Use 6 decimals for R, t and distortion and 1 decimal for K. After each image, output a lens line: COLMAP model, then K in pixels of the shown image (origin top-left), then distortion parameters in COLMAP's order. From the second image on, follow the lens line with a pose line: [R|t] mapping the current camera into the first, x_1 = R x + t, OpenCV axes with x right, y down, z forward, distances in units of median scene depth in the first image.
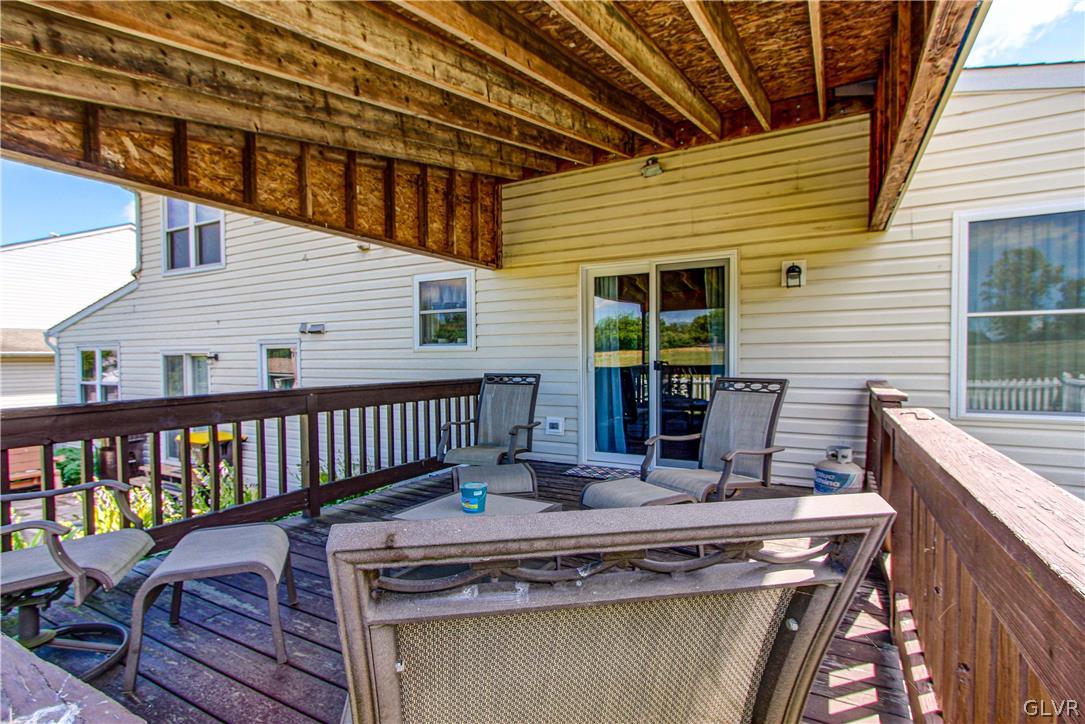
lens RADIAL K [[518.9, 0, 551.4], [0, 518.9, 367.6], [0, 0, 1]] dist [0.001018, 0.000688]
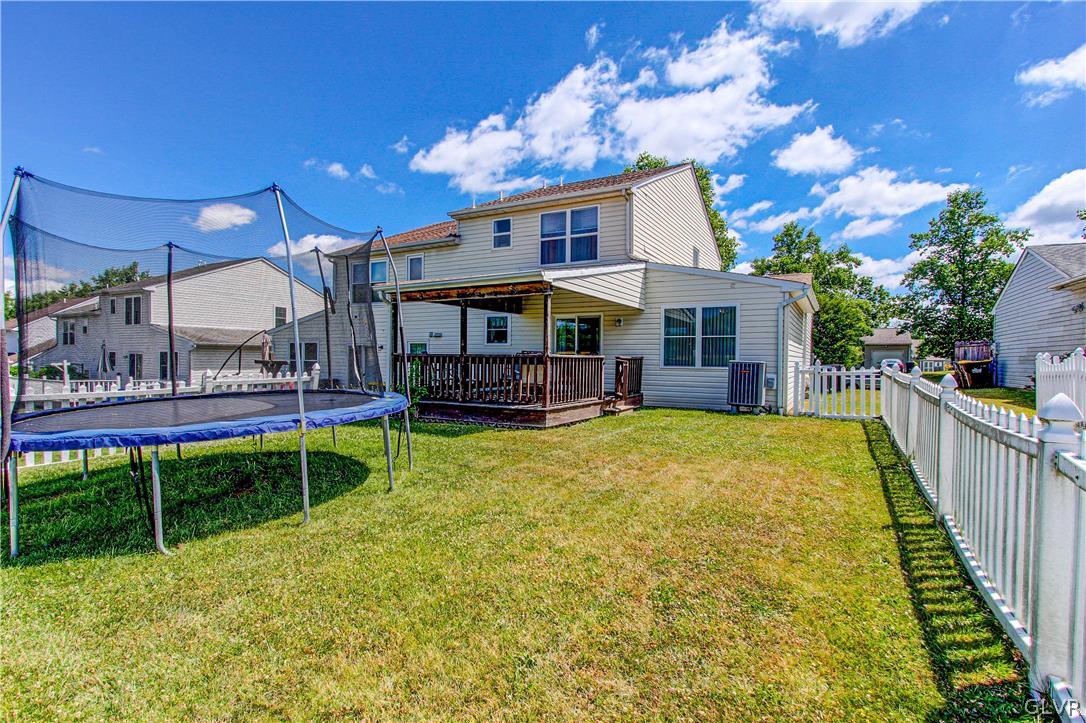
lens RADIAL K [[518.6, 0, 535.3], [0, 518.6, 367.1], [0, 0, 1]] dist [-0.000225, 0.000559]
pose [[0.999484, 0.021103, -0.024217, 0.042417], [-0.021150, 0.999775, -0.001673, 0.076685], [0.024177, 0.002184, 0.999705, -1.581949]]
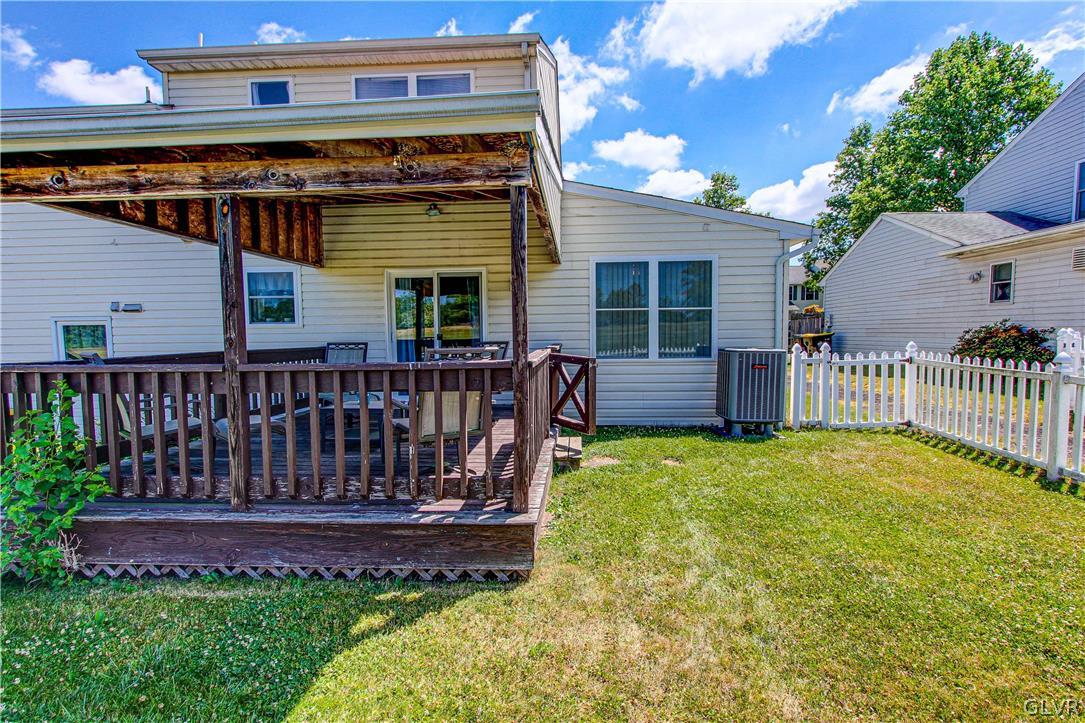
lens RADIAL K [[545.7, 0, 540.2], [0, 545.7, 367.7], [0, 0, 1]] dist [0.001139, 0.000253]
pose [[0.907617, -0.028505, 0.418829, -0.186613], [0.011822, 0.999032, 0.042374, 0.018632], [-0.419632, -0.033508, 0.907076, -0.552473]]
